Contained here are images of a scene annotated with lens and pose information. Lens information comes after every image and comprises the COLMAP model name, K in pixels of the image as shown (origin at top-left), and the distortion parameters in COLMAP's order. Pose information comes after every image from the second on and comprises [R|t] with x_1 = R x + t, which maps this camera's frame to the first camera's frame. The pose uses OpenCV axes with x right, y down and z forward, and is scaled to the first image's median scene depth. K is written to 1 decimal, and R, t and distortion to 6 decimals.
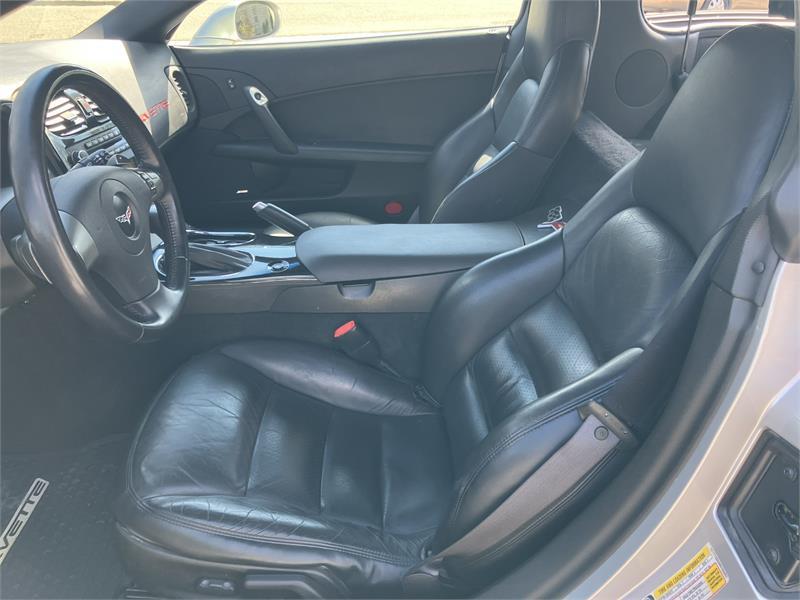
lens RADIAL K [[663.2, 0, 403.0], [0, 663.2, 300.6], [0, 0, 1]] dist [0.011238, -0.006751]
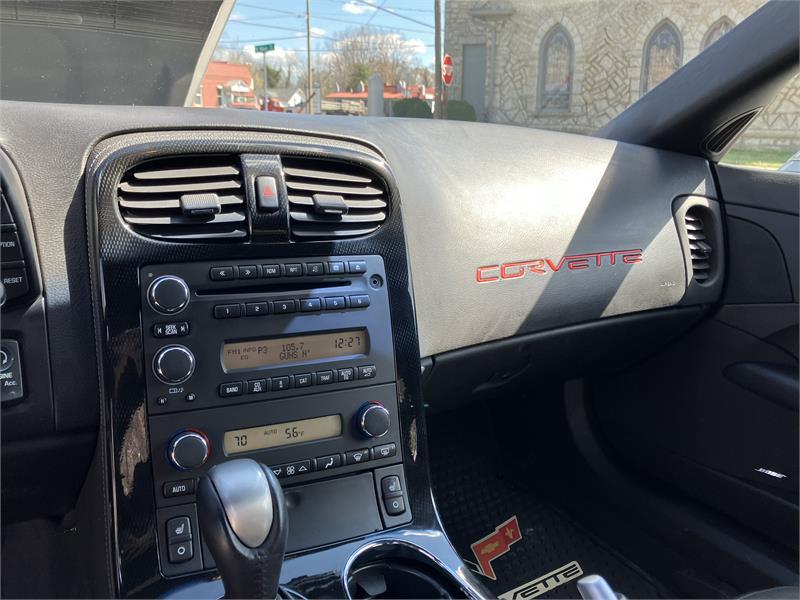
lens RADIAL K [[663.2, 0, 394.2], [0, 663.2, 289.5], [0, 0, 1]] dist [0.011238, -0.006751]
pose [[0.534499, 0.225360, -0.814570, -0.040848], [-0.423716, 0.905376, -0.027549, -0.176882], [0.731284, 0.359871, 0.579411, 0.566602]]
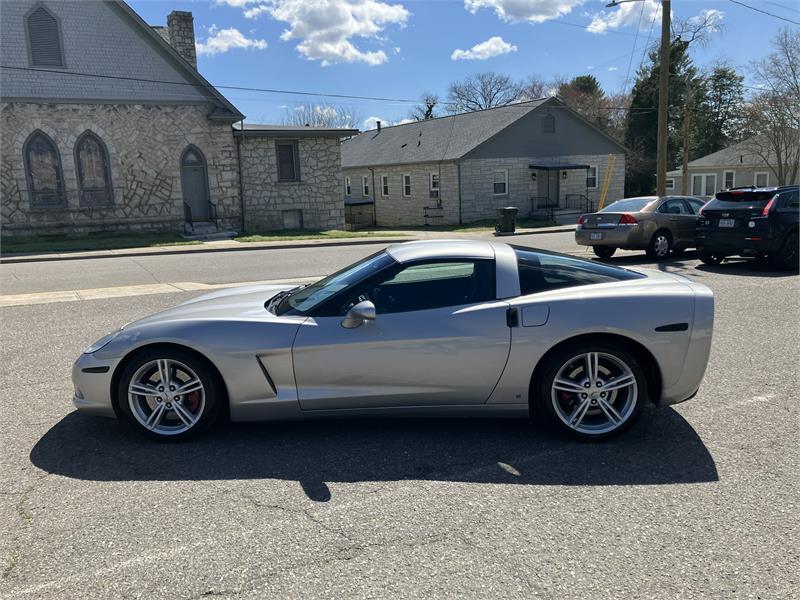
lens RADIAL K [[663.2, 0, 399.9], [0, 663.2, 307.3], [0, 0, 1]] dist [0.011238, -0.006751]
pose [[0.998177, -0.022512, -0.055994, -0.086144], [0.004098, 0.950967, -0.309266, 0.840770], [0.060211, 0.308473, 0.949326, -2.252641]]
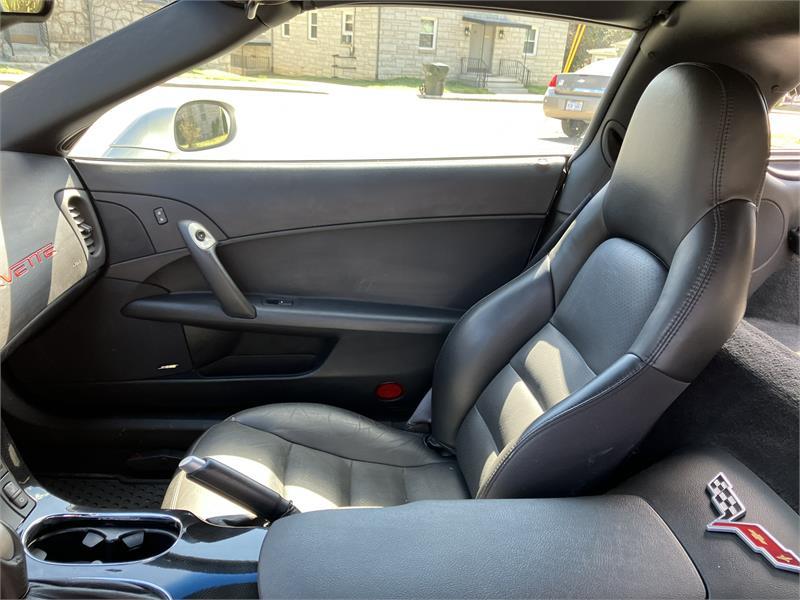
lens RADIAL K [[663.2, 0, 393.2], [0, 663.2, 297.6], [0, 0, 1]] dist [0.011238, -0.006751]
pose [[0.996035, 0.034117, 0.082157, -0.081268], [-0.022883, 0.990719, -0.133988, -0.168280], [-0.085965, 0.131576, 0.987572, 0.344781]]
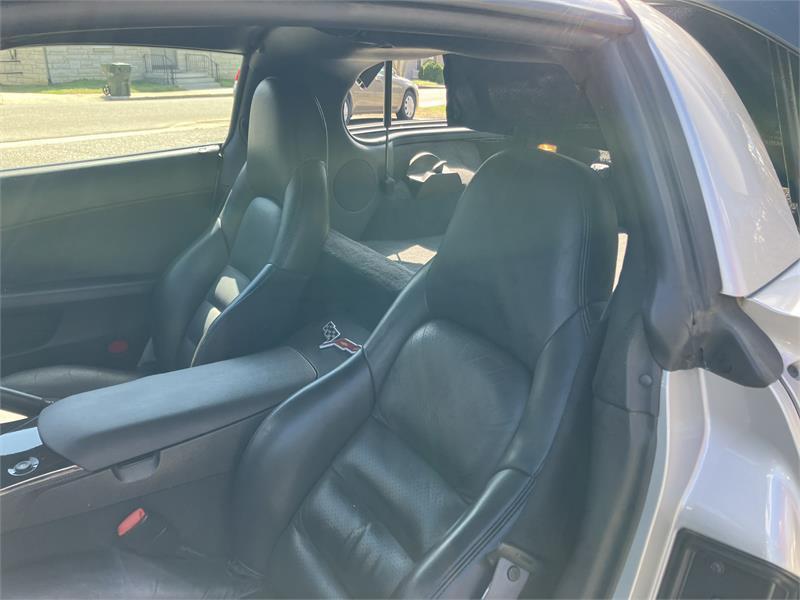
lens RADIAL K [[663.2, 0, 394.8], [0, 663.2, 293.7], [0, 0, 1]] dist [0.011238, -0.006751]
pose [[0.876327, -0.151626, 0.457230, -0.095881], [0.215097, 0.972458, -0.089770, -0.060015], [-0.431026, 0.177017, 0.884806, 0.072523]]
